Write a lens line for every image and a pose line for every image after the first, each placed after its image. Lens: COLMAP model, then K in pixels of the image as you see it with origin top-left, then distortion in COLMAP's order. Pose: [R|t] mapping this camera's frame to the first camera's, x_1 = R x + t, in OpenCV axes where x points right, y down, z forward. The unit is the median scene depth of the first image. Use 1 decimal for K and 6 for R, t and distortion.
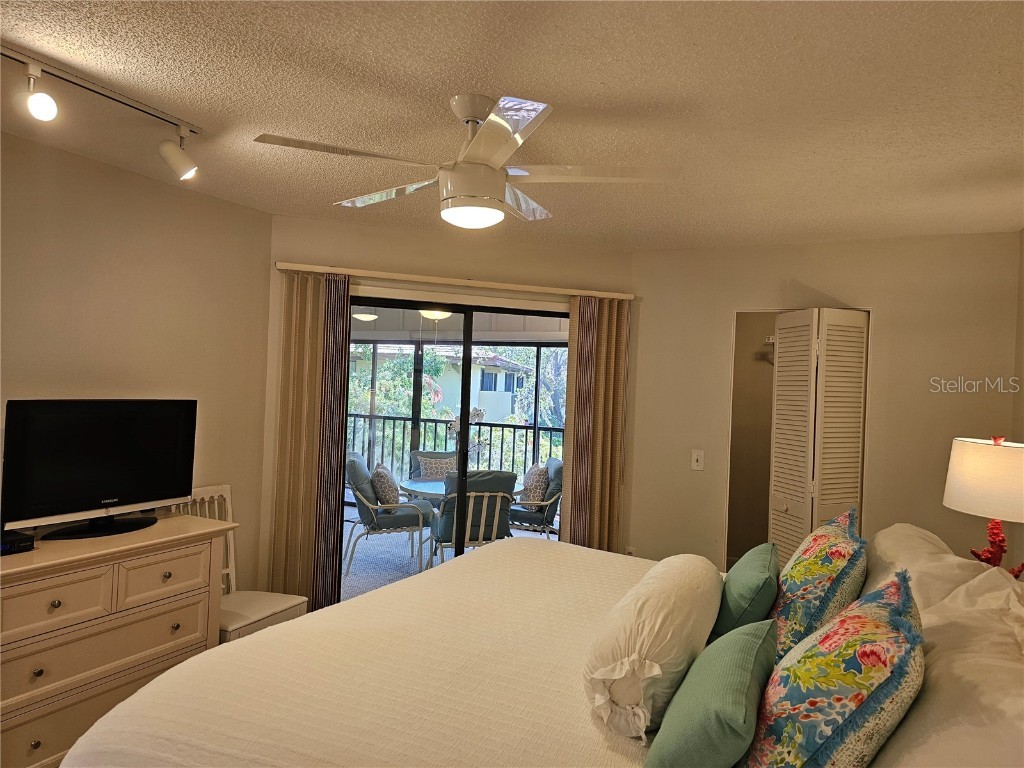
lens RADIAL K [[686.1, 0, 509.1], [0, 686.1, 387.0], [0, 0, 1]] dist [0.091326, -0.093395]
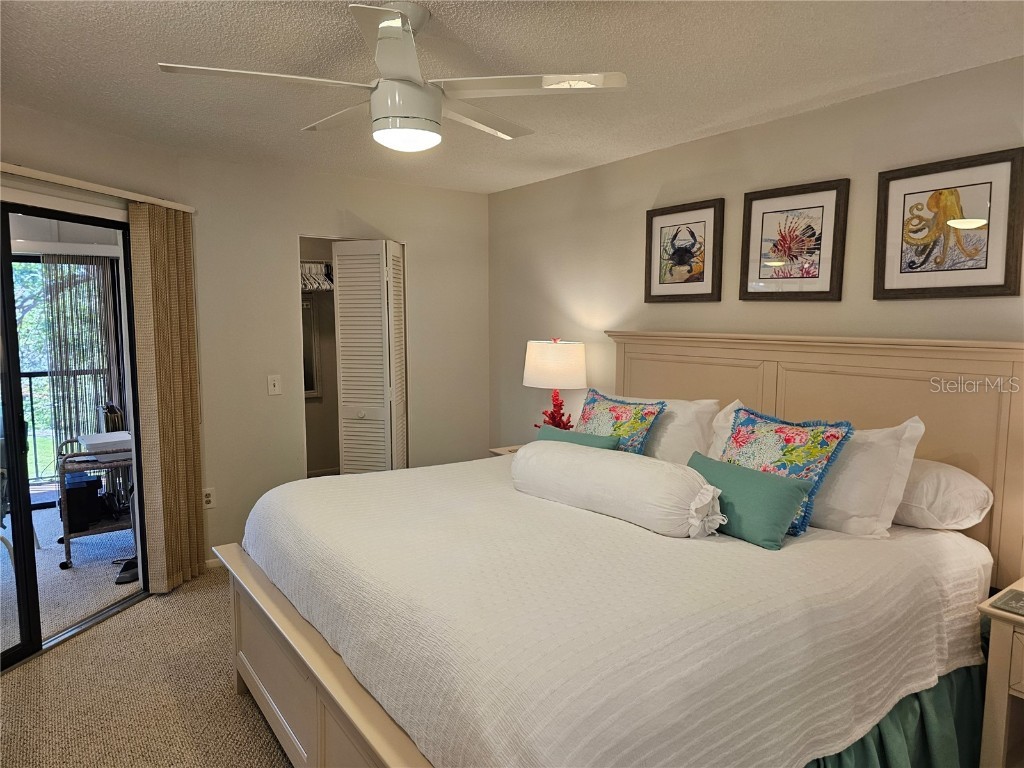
lens RADIAL K [[688.6, 0, 527.0], [0, 688.6, 395.3], [0, 0, 1]] dist [0.049439, -0.043185]
pose [[0.466651, -0.141778, 0.873004, -0.700247], [0.022580, 0.988656, 0.148491, -0.032135], [-0.884153, -0.049581, 0.464558, 0.333883]]
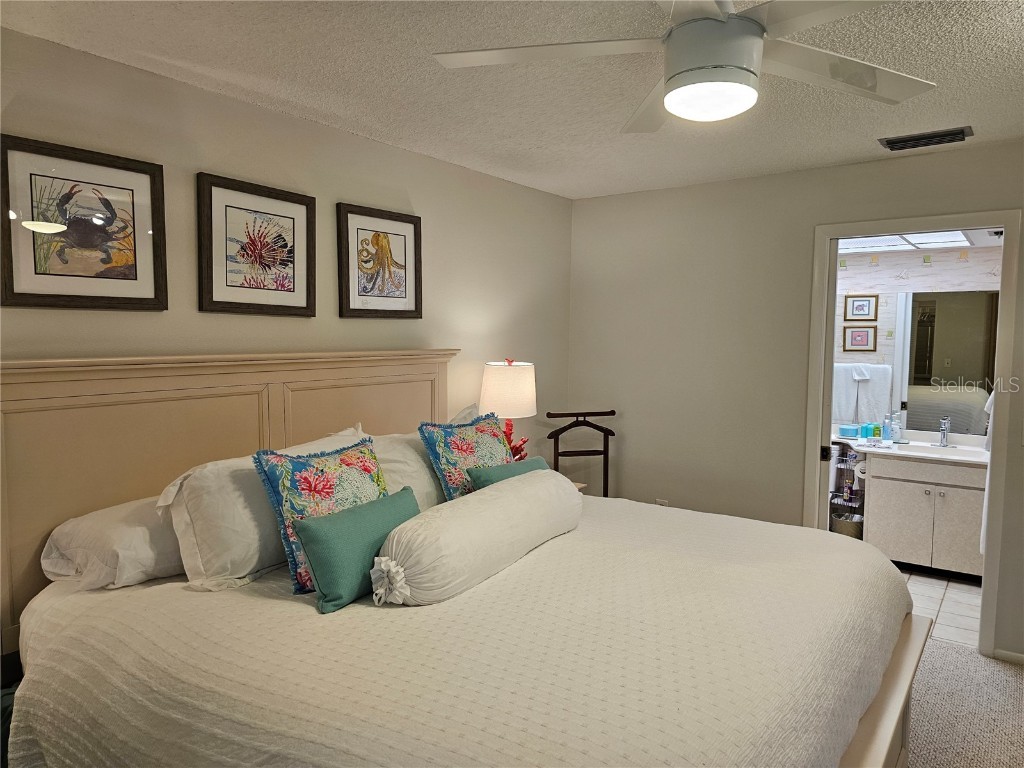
lens RADIAL K [[686.1, 0, 509.1], [0, 686.1, 387.0], [0, 0, 1]] dist [0.091326, -0.093395]
pose [[-0.981956, -0.064944, 0.177606, -0.007441], [-0.047946, 0.993993, 0.098383, -0.018257], [-0.182928, 0.088092, -0.979172, 1.442677]]
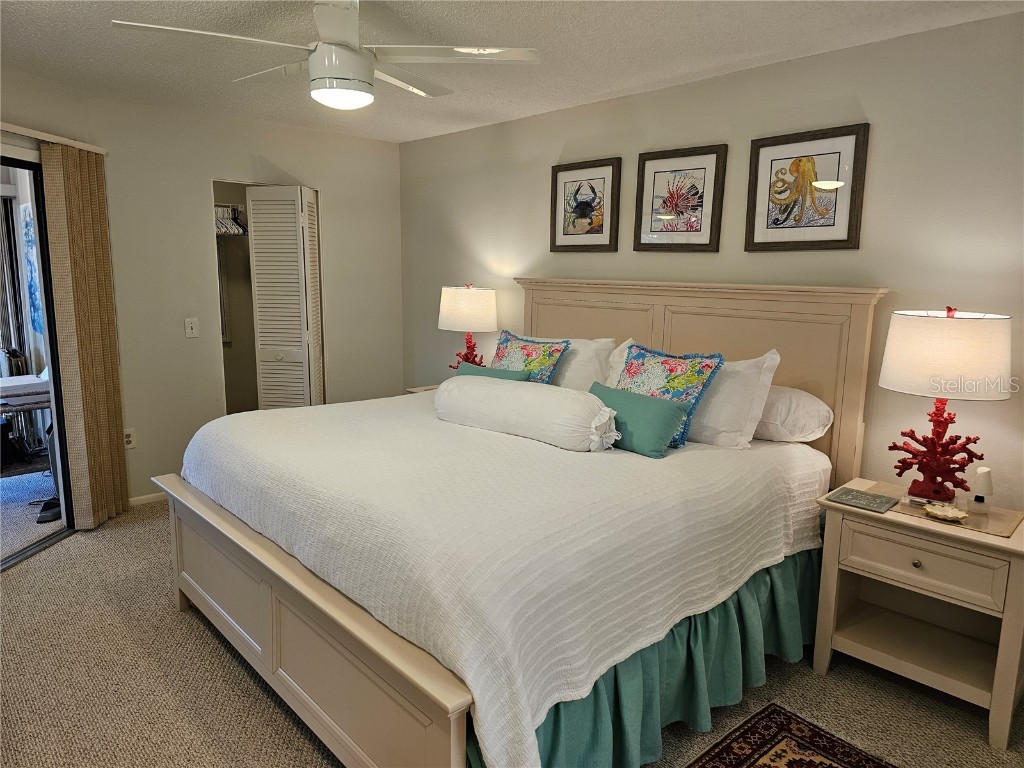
lens RADIAL K [[686.1, 0, 509.1], [0, 686.1, 387.0], [0, 0, 1]] dist [0.091326, -0.093395]
pose [[0.359199, -0.198851, 0.911830, -0.829578], [0.008154, 0.977668, 0.209997, -0.033817], [-0.933225, -0.067996, 0.352799, 0.306474]]
